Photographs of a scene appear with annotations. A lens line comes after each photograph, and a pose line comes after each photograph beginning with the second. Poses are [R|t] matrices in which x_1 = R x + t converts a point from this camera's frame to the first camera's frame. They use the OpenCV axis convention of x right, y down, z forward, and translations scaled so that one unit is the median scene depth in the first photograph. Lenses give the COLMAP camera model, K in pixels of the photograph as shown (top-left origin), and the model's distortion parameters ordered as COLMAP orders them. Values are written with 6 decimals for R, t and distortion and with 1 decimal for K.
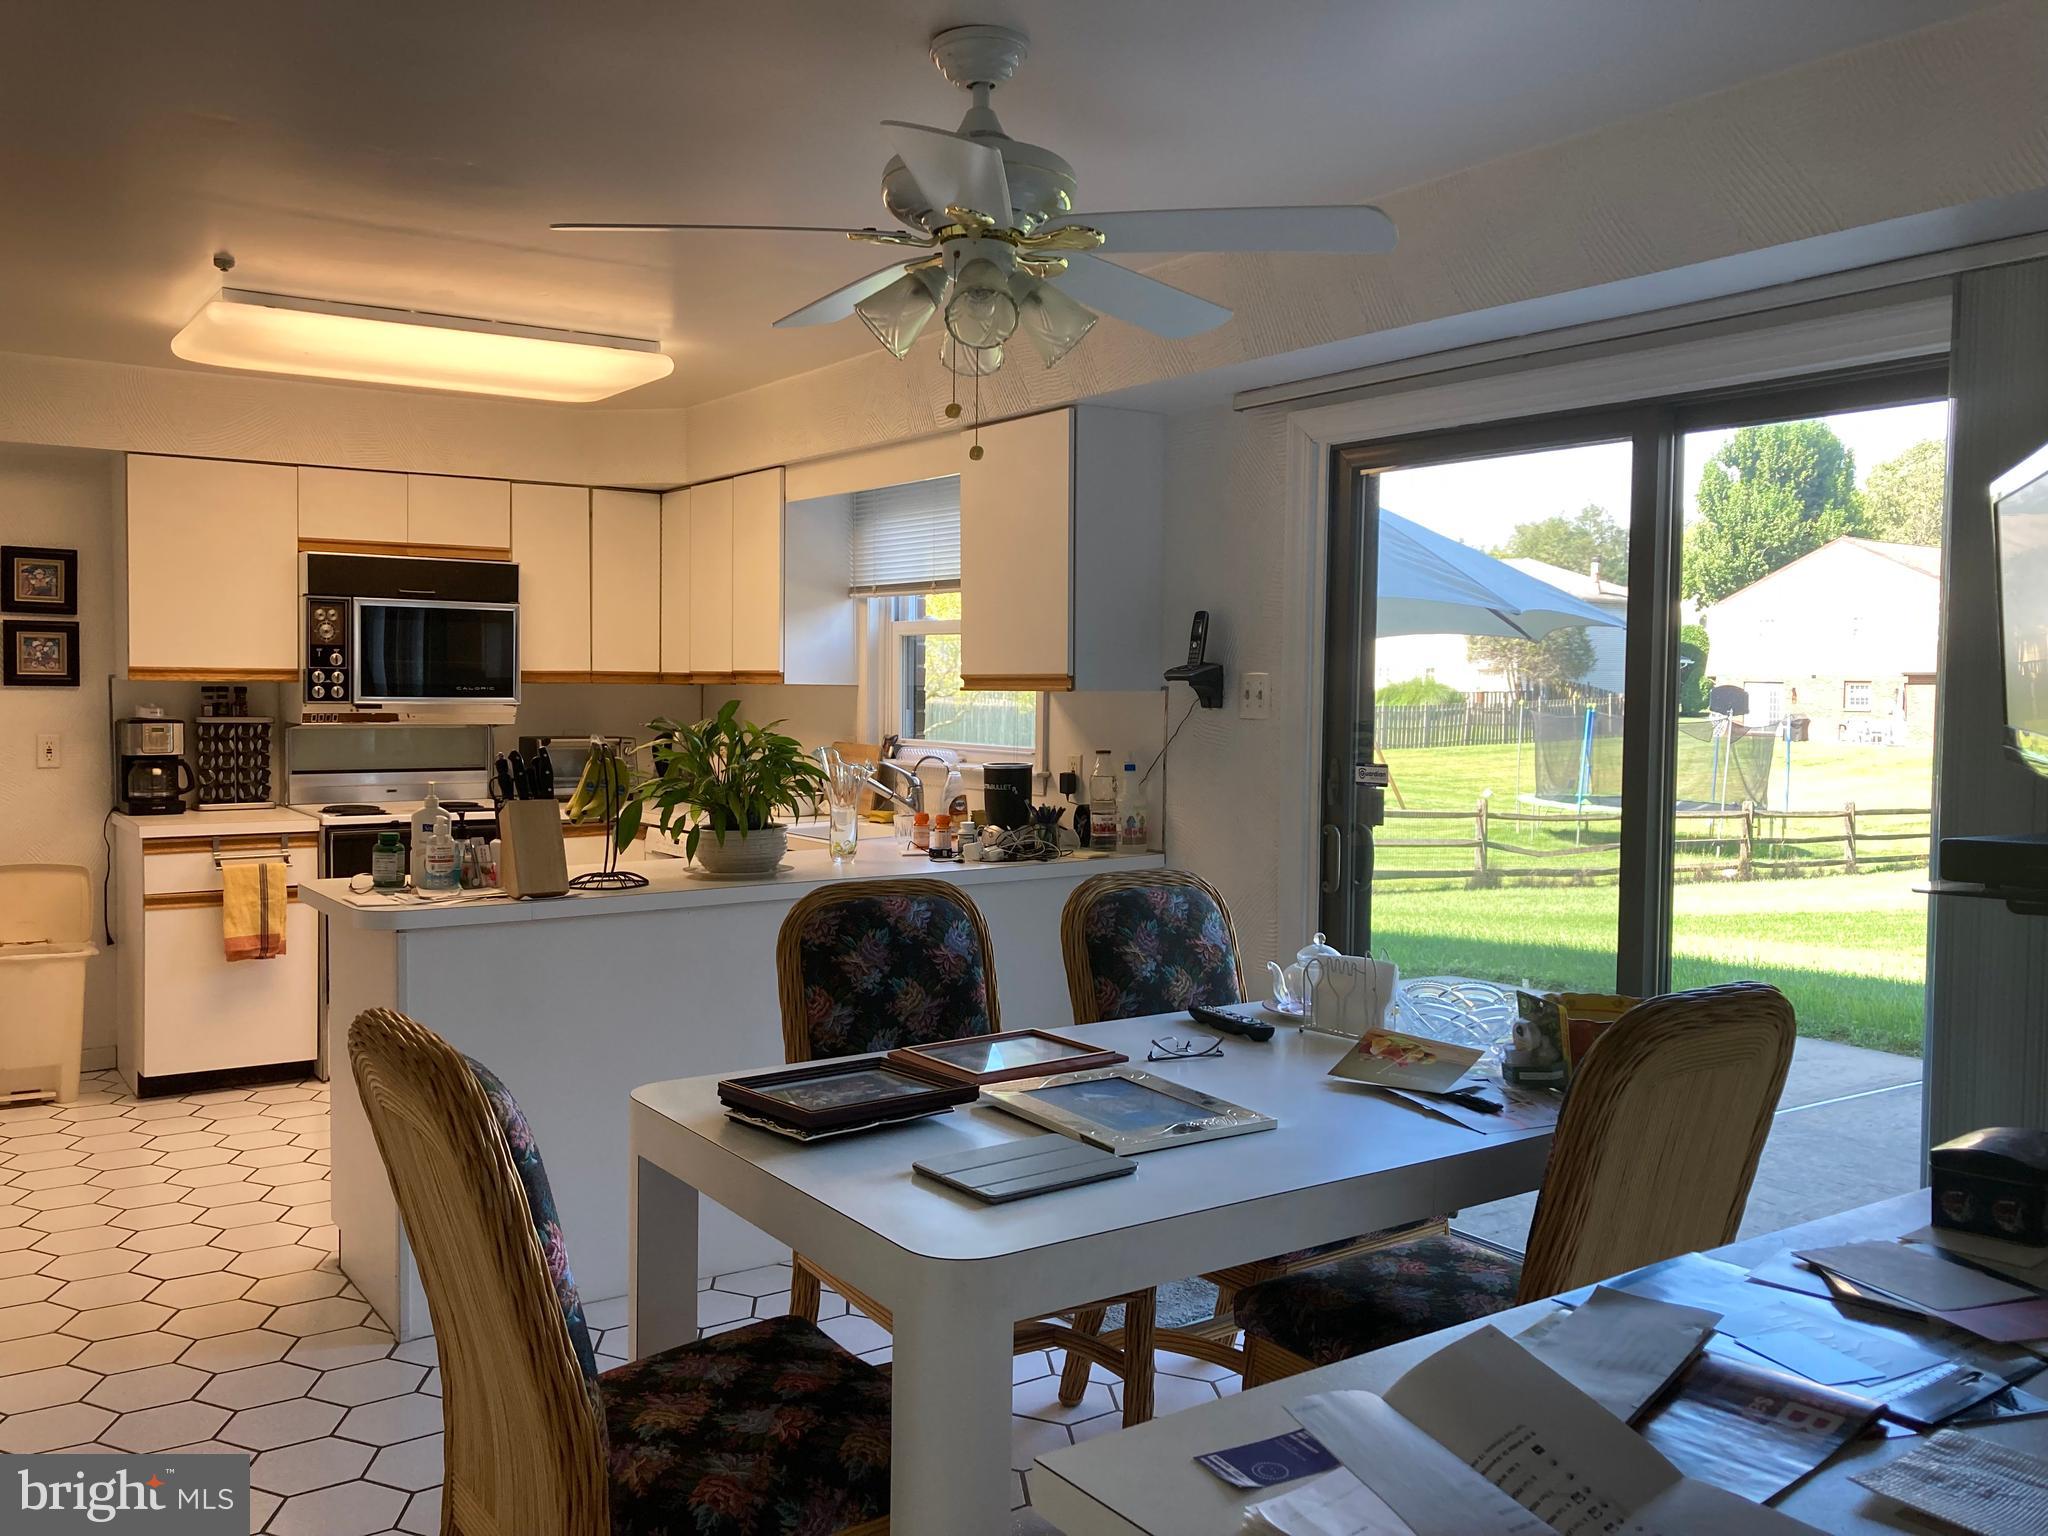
lens RADIAL K [[1720.8, 0, 1017.6], [0, 1720.8, 774.2], [0, 0, 1]] dist [0.030573, -0.011456]
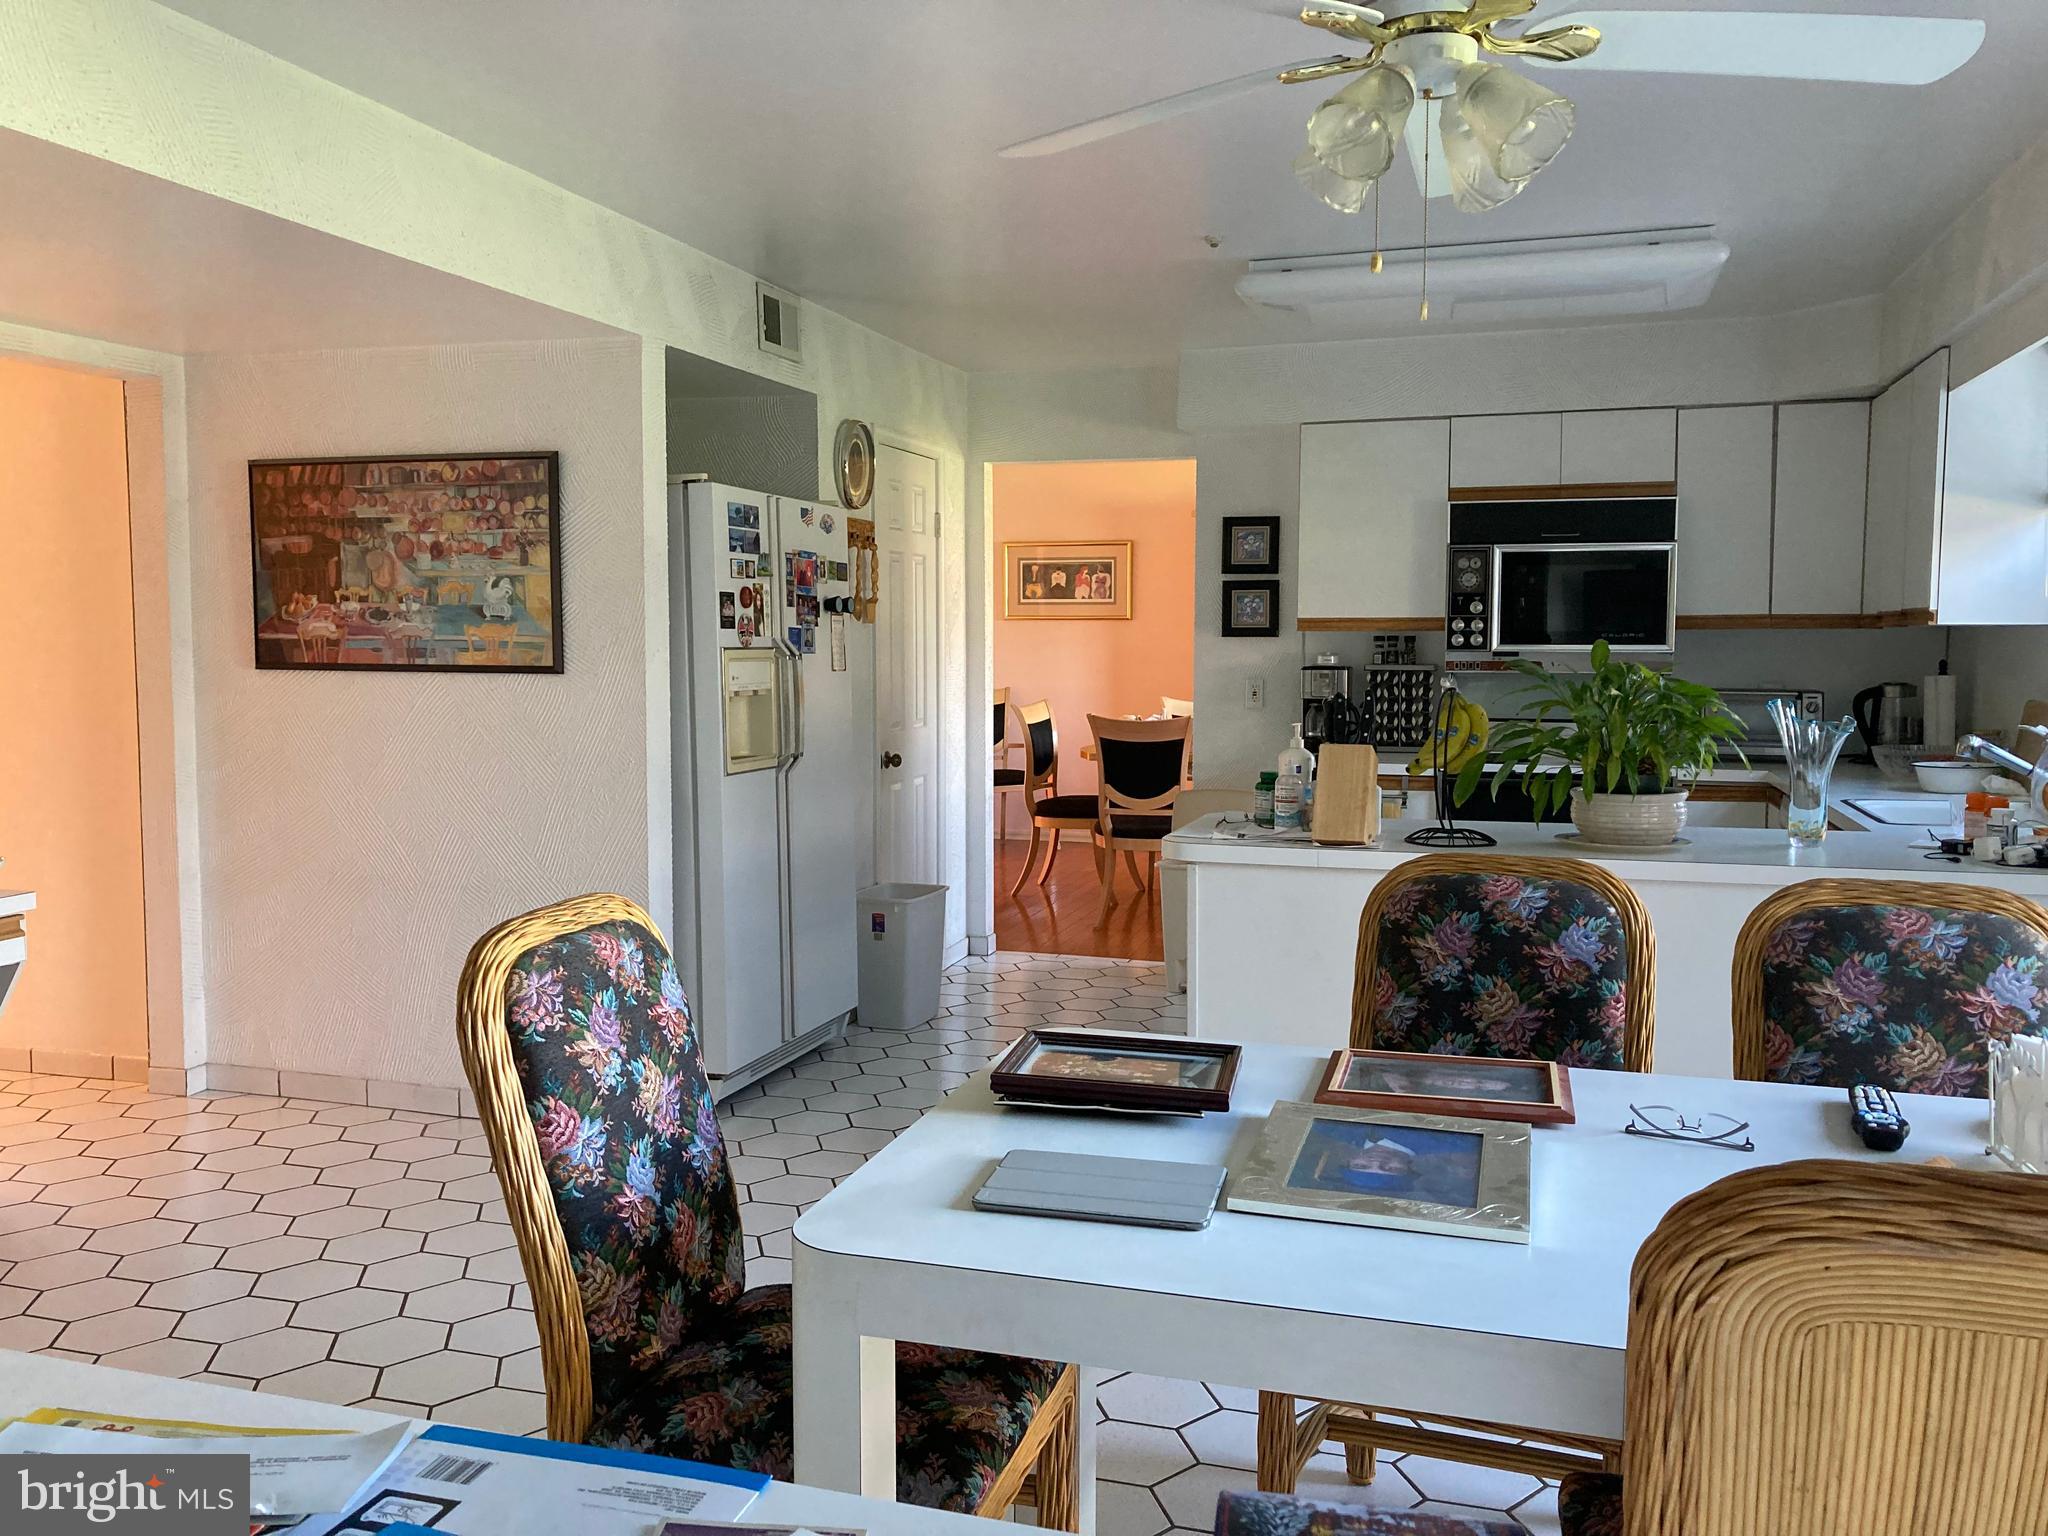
lens RADIAL K [[1720.8, 0, 1019.9], [0, 1720.8, 758.3], [0, 0, 1]] dist [0.030573, -0.011456]
pose [[0.595046, 0.047770, -0.802271, 0.258027], [-0.036370, 0.998810, 0.032497, -0.001708], [0.802868, 0.009842, 0.596075, 0.190494]]
